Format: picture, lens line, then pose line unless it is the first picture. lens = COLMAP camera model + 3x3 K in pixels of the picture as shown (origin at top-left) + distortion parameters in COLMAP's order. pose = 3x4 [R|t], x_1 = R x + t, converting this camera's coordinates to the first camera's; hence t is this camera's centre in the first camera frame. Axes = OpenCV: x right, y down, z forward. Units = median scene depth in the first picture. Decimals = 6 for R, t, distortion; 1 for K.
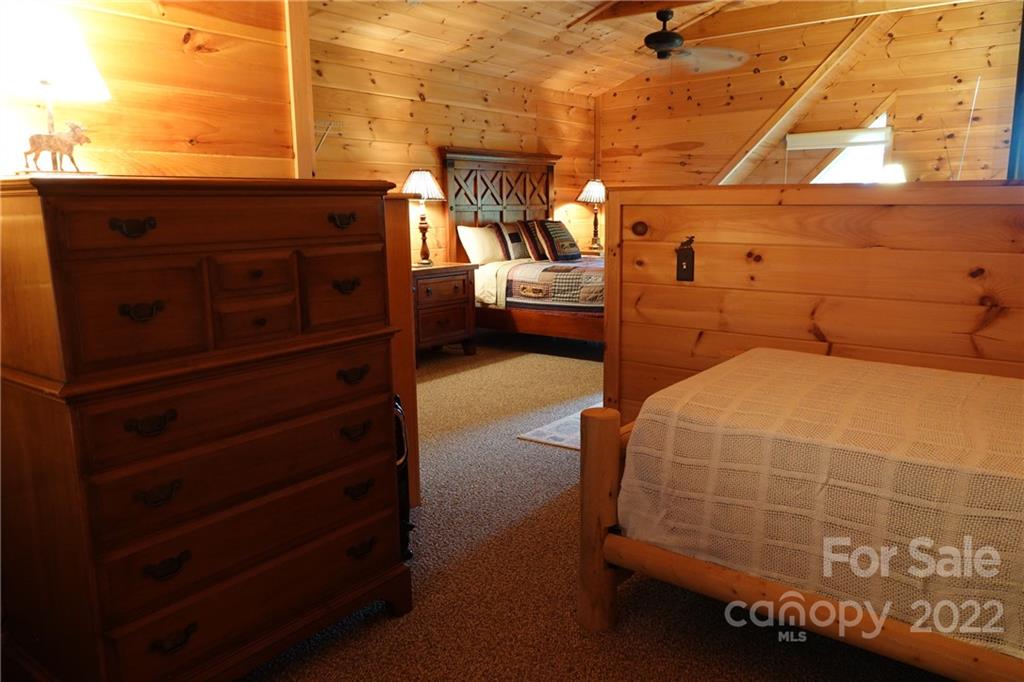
lens RADIAL K [[749.9, 0, 512.0], [0, 749.9, 341.0], [0, 0, 1]] dist [0.002728, 0.000767]
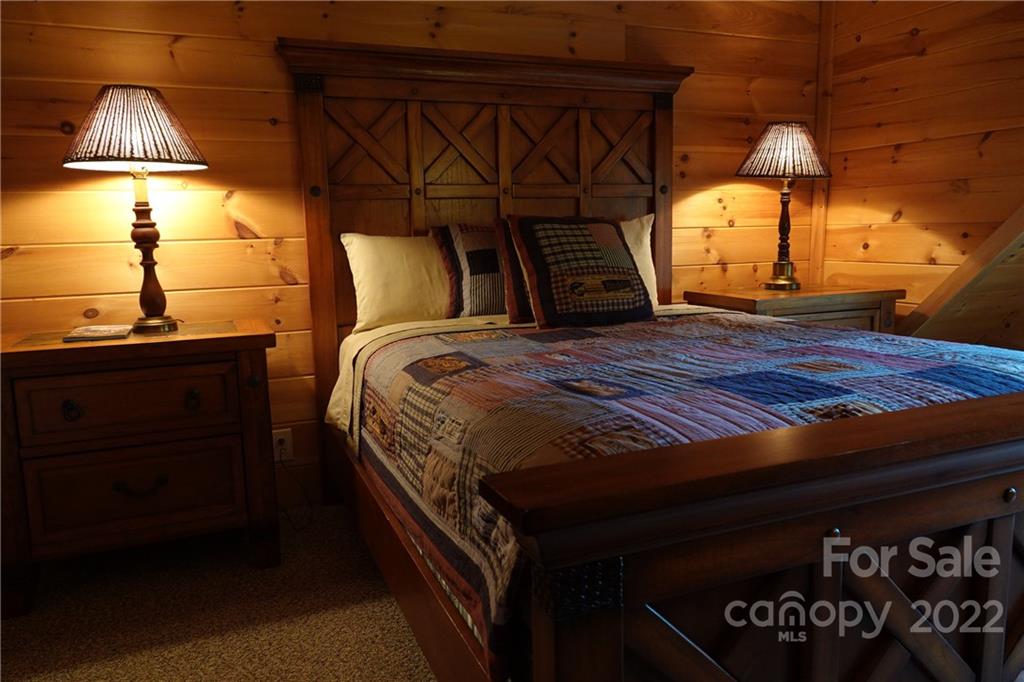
lens RADIAL K [[749.9, 0, 512.0], [0, 749.9, 341.0], [0, 0, 1]] dist [0.002728, 0.000767]
pose [[0.875294, 0.065156, -0.479181, 0.214847], [-0.072613, 0.997356, 0.002976, -0.098625], [0.478108, 0.032189, 0.877711, 0.662280]]
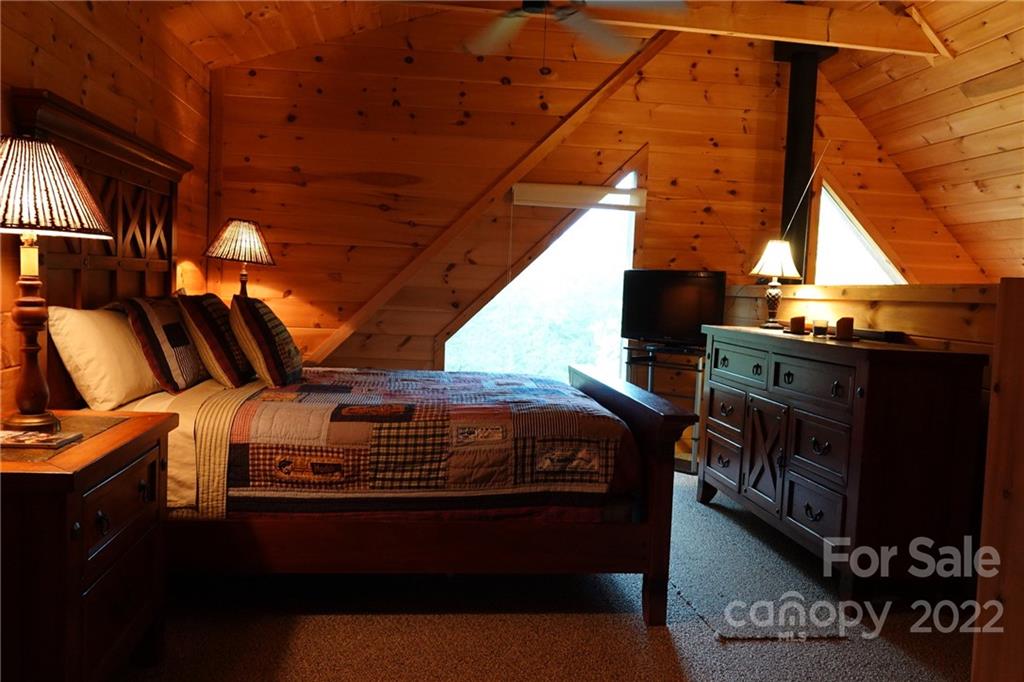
lens RADIAL K [[834.4, 0, 520.8], [0, 834.4, 340.7], [0, 0, 1]] dist [0.003257, 0.001819]
pose [[0.702296, -0.006414, 0.711857, -0.200769], [0.072945, 0.995344, -0.062997, -0.090464], [-0.708138, 0.096169, 0.699494, 0.528819]]
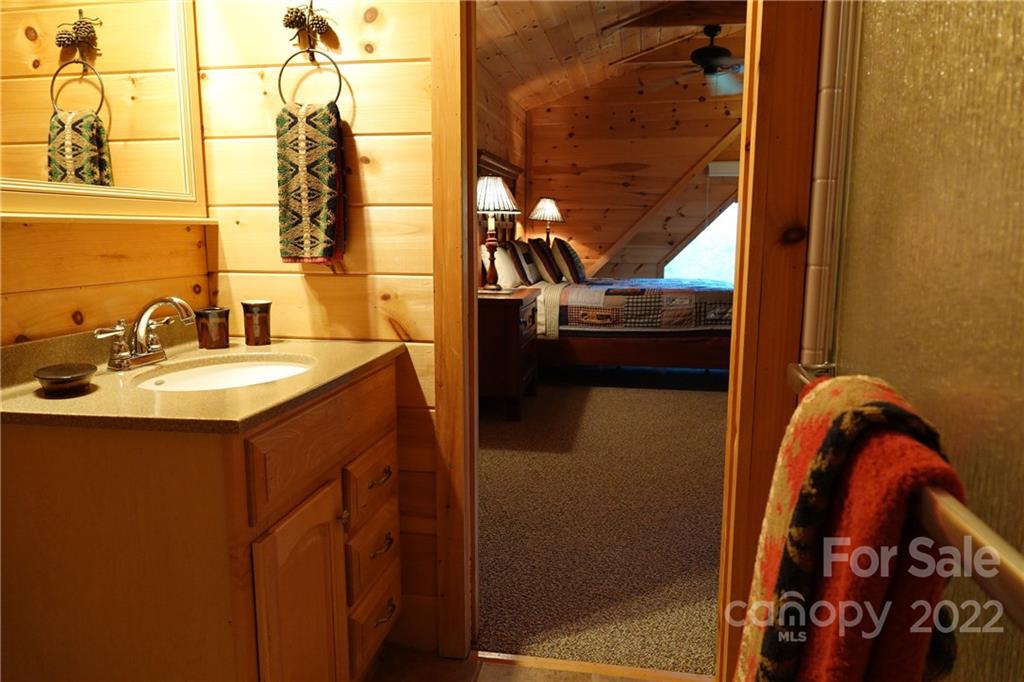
lens RADIAL K [[712.4, 0, 513.9], [0, 712.4, 339.1], [0, 0, 1]] dist [0.001801, -0.001522]
pose [[0.884649, -0.056258, 0.462851, -0.409808], [0.069039, 0.997557, -0.010704, -0.034890], [-0.461118, 0.041424, 0.886371, 0.267885]]
